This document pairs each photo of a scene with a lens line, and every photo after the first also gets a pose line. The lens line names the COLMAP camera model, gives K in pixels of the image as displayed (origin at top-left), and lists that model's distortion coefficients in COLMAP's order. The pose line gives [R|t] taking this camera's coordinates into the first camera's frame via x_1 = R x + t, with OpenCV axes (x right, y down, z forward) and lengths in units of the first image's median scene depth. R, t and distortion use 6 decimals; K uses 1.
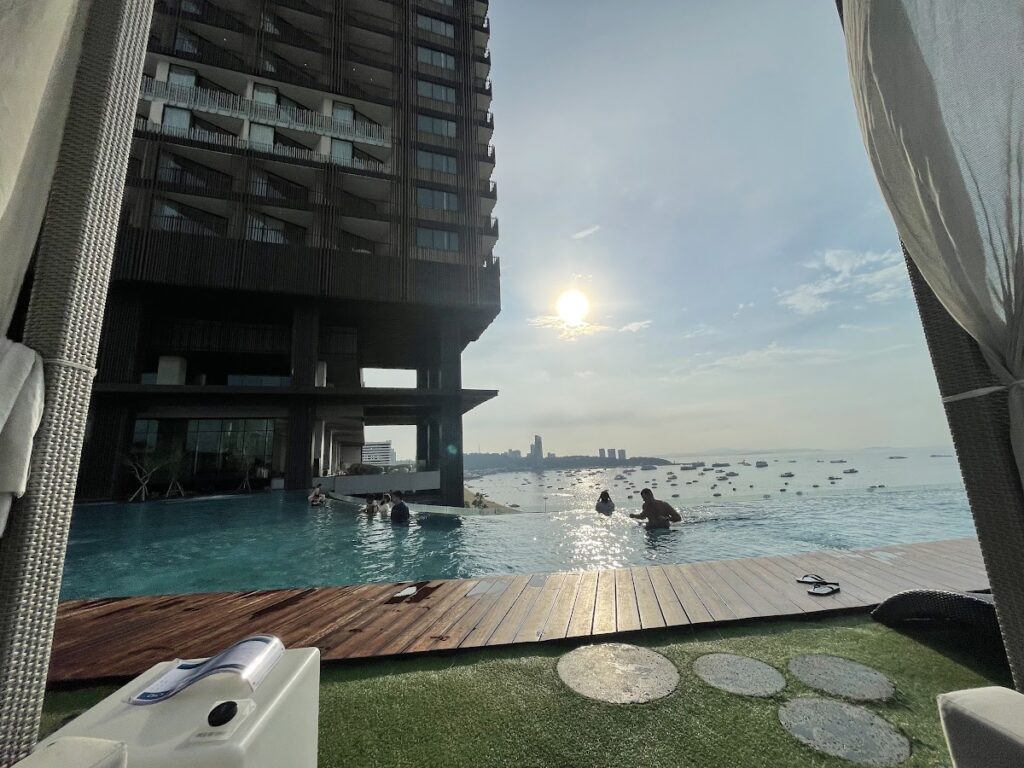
lens RADIAL K [[399.5, 0, 512.0], [0, 399.5, 384.0], [0, 0, 1]] dist [-0.000283, -0.000028]
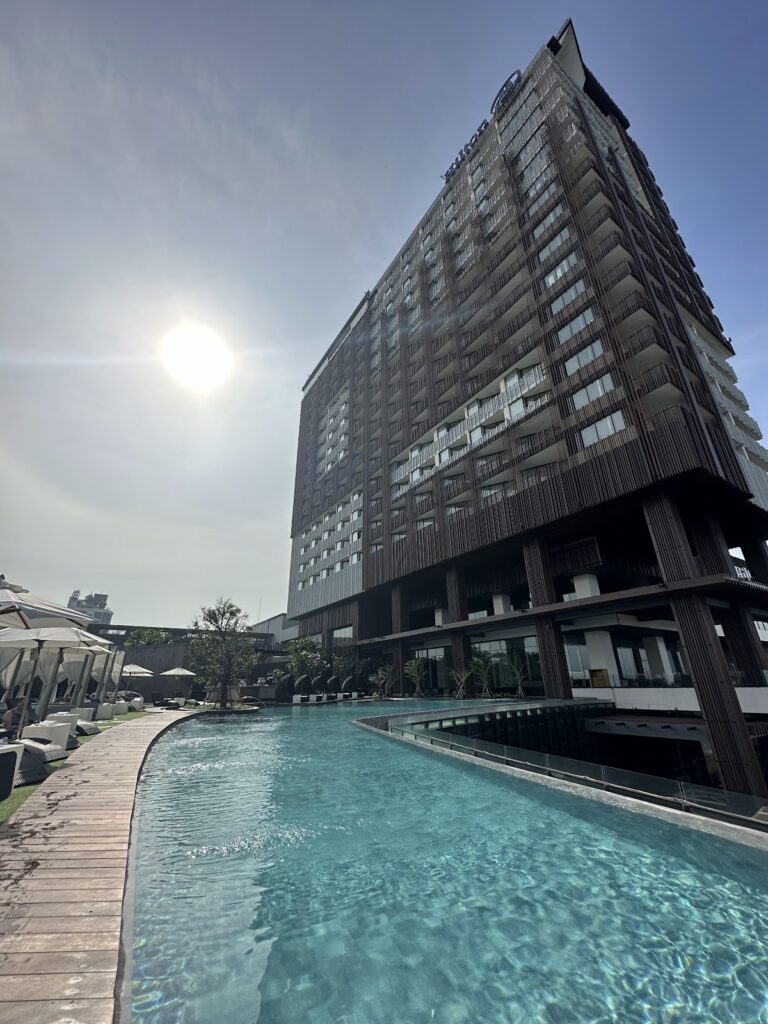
lens RADIAL K [[413.8, 0, 384.0], [0, 413.8, 512.0], [0, 0, 1]] dist [0.000223, 0.000018]
pose [[0.268032, -0.342412, -0.900507, 0.495218], [0.201763, 0.933931, -0.295067, 0.010257], [0.942046, -0.102602, 0.319410, 0.165643]]
